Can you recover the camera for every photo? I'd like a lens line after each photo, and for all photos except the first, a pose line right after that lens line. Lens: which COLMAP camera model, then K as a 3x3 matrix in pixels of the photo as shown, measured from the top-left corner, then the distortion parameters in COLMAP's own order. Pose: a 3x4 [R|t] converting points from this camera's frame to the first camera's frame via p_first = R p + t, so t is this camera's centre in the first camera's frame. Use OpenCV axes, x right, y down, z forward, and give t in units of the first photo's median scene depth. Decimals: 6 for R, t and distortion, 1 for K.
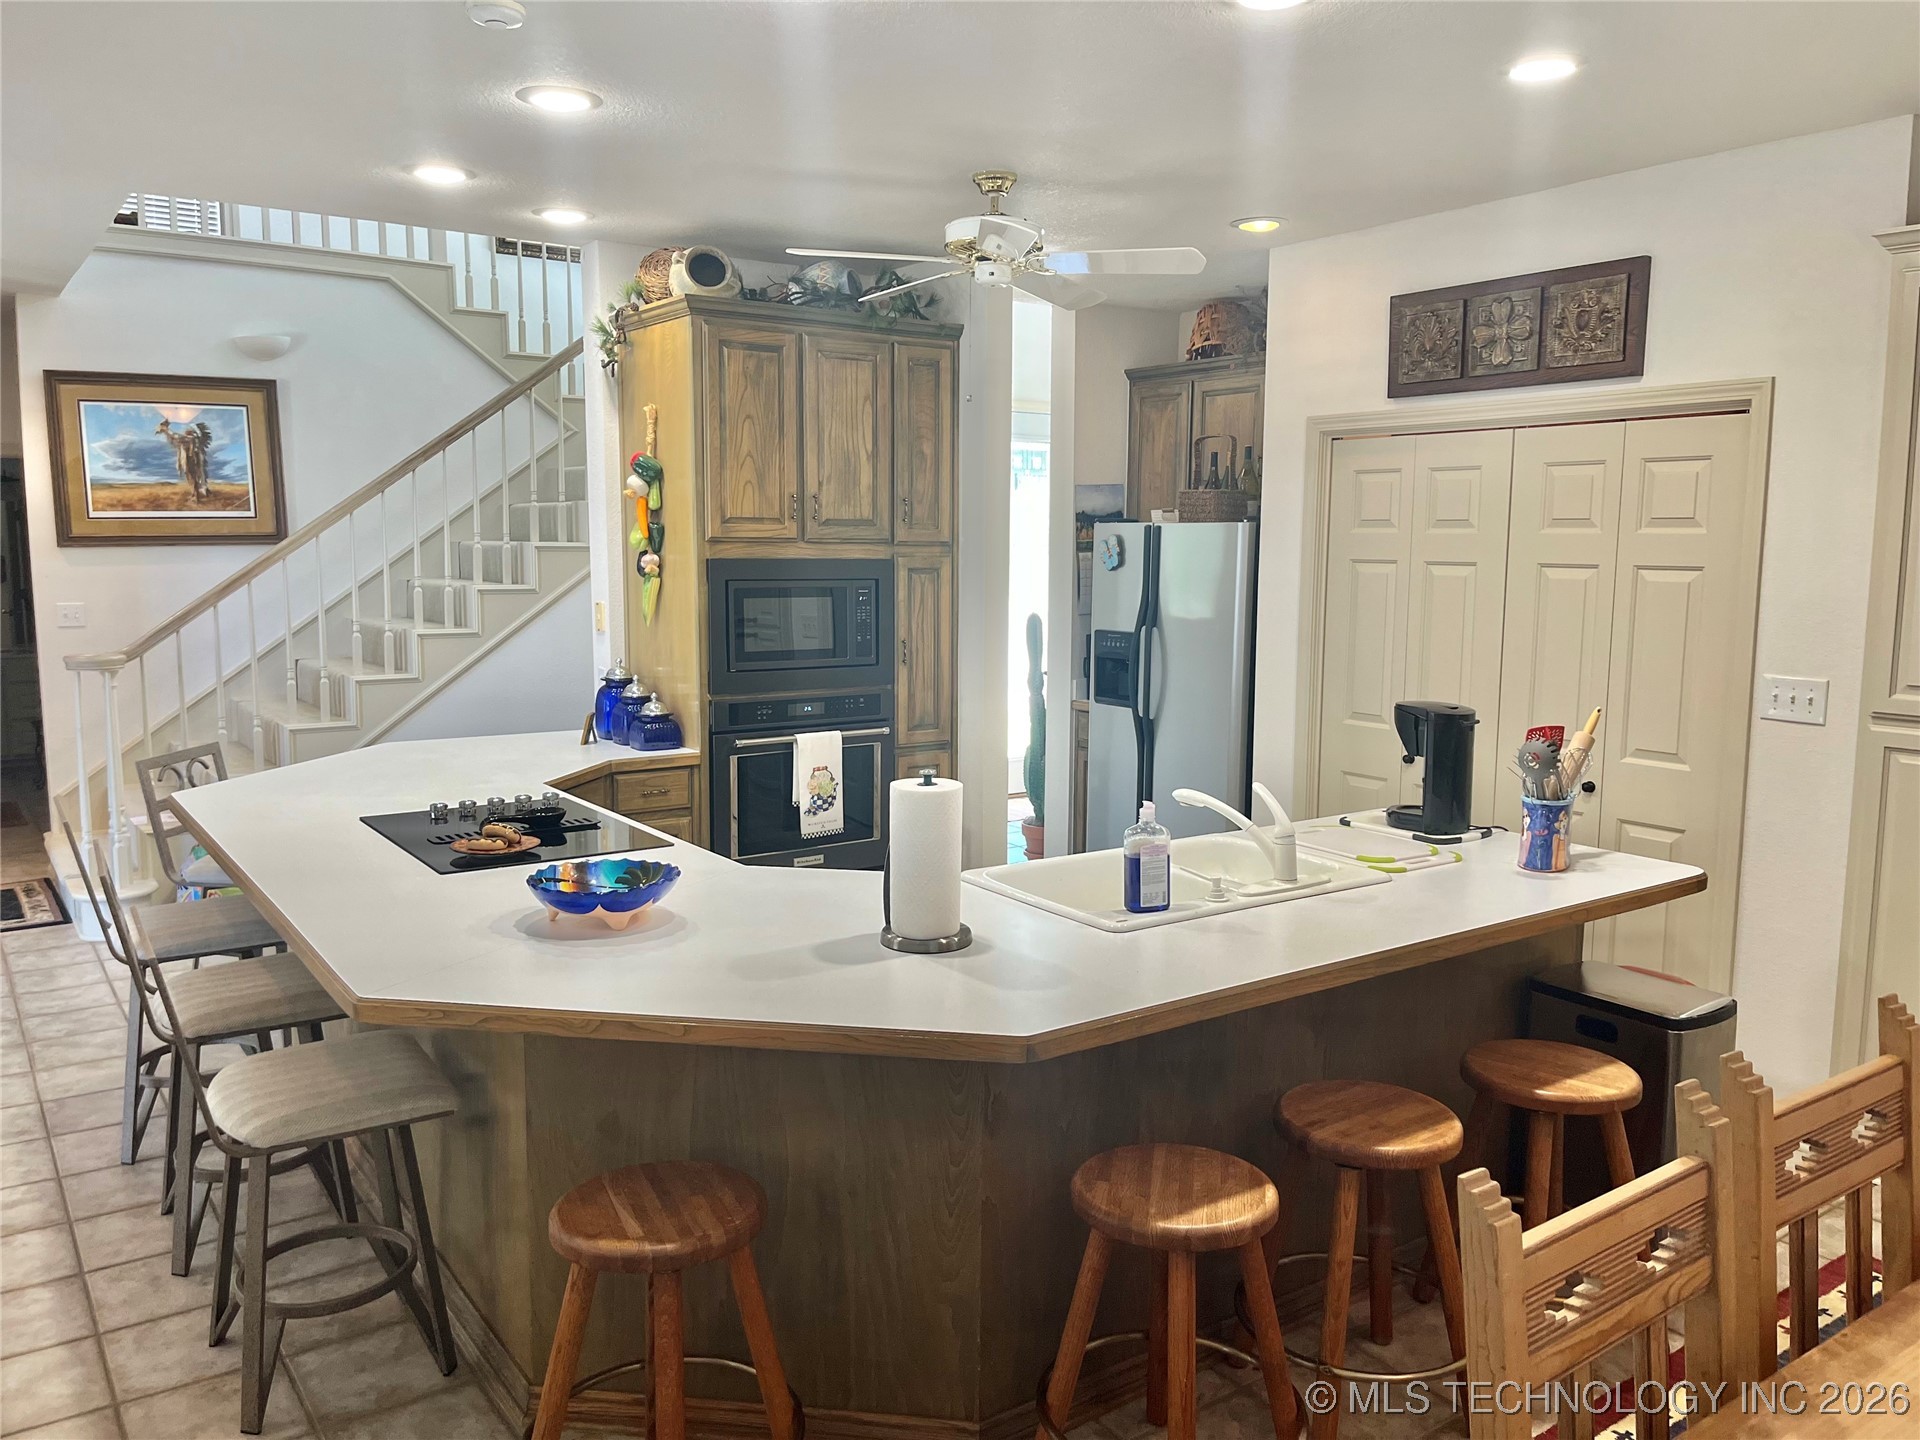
lens RADIAL K [[1457.2, 0, 968.6], [0, 1457.2, 718.5], [0, 0, 1]] dist [0.107228, -0.138753]
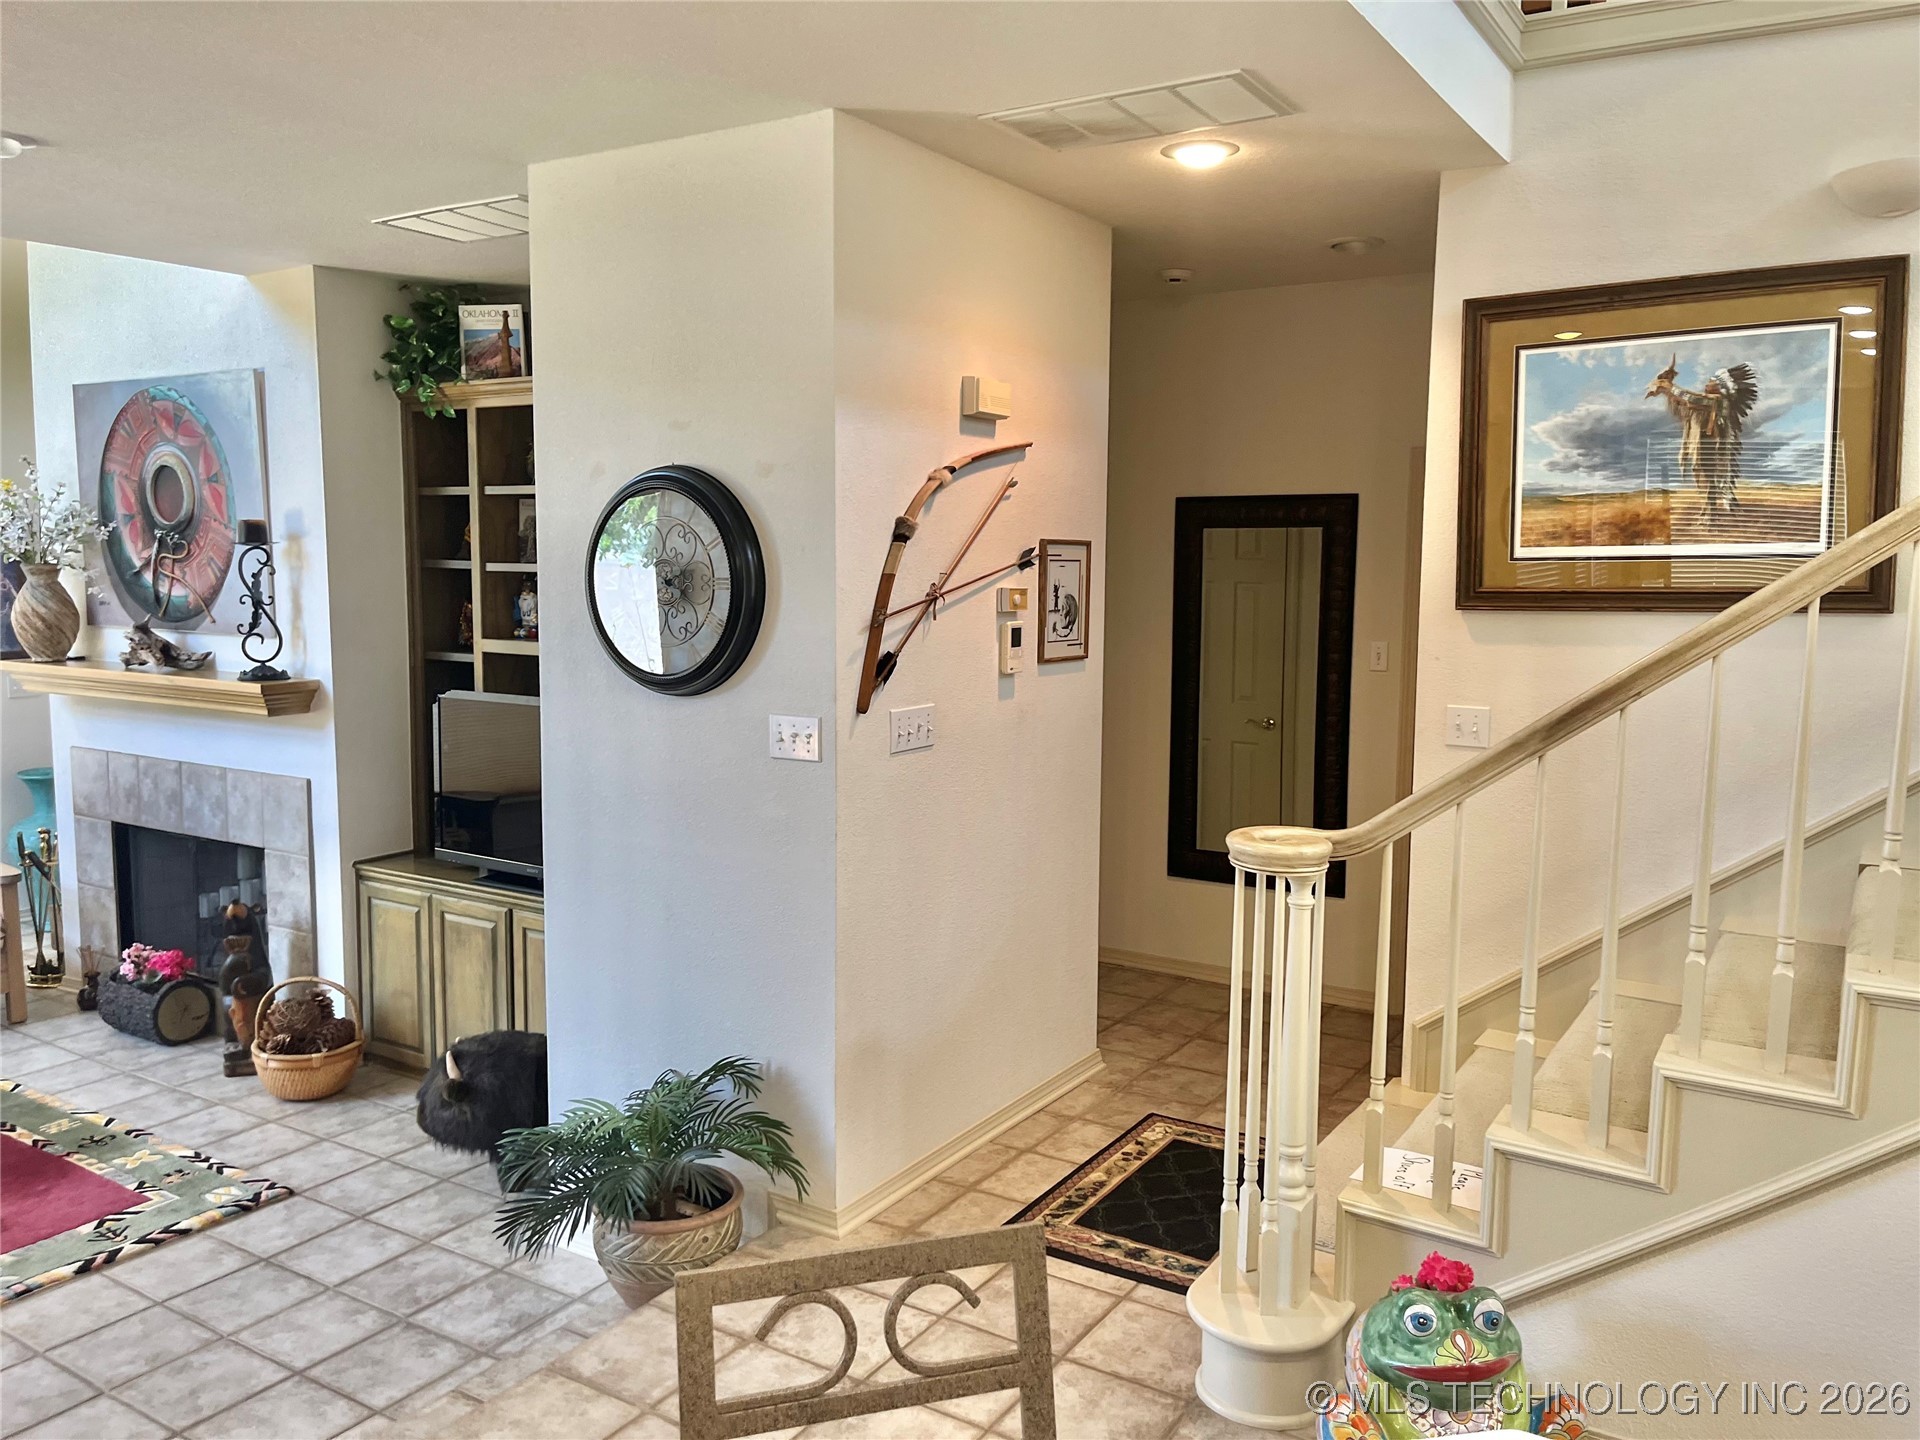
lens RADIAL K [[1457.2, 0, 968.6], [0, 1457.2, 718.5], [0, 0, 1]] dist [0.107228, -0.138753]
pose [[0.387152, 0.096884, -0.916912, -0.199035], [-0.122401, 0.991063, 0.053038, -0.102588], [0.913855, 0.091697, 0.395550, 0.770088]]
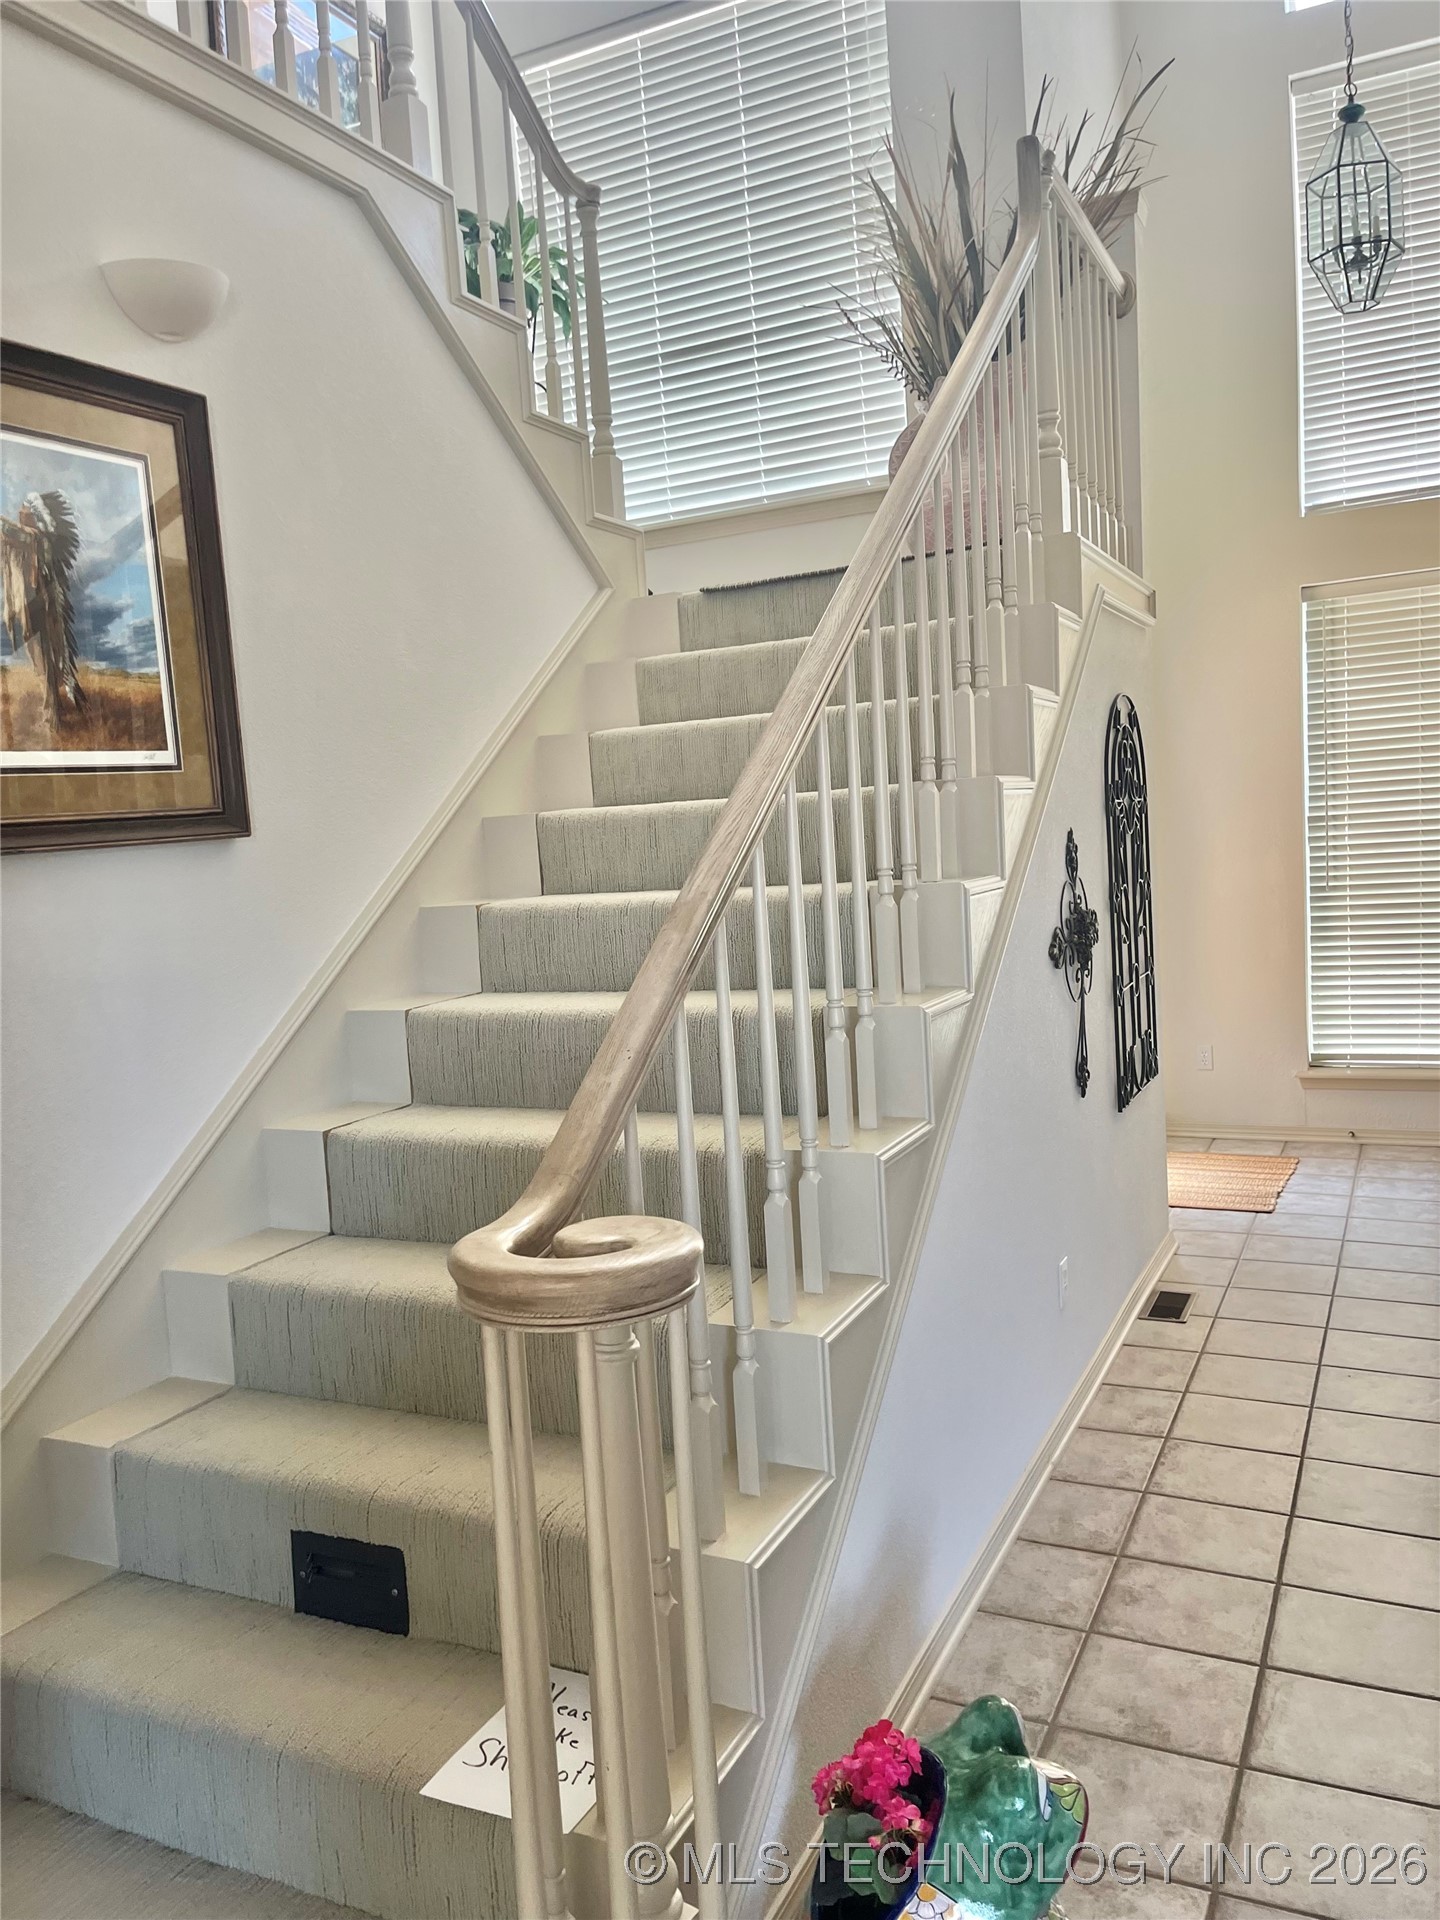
lens RADIAL K [[1457.2, 0, 720.0], [0, 1457.2, 960.0], [0, 0, 1]] dist [0.107228, -0.138753]
pose [[0.876825, -0.112179, 0.467540, -0.734733], [0.131306, 0.991306, -0.008403, -0.092187], [-0.462533, 0.068759, 0.883932, 0.842799]]
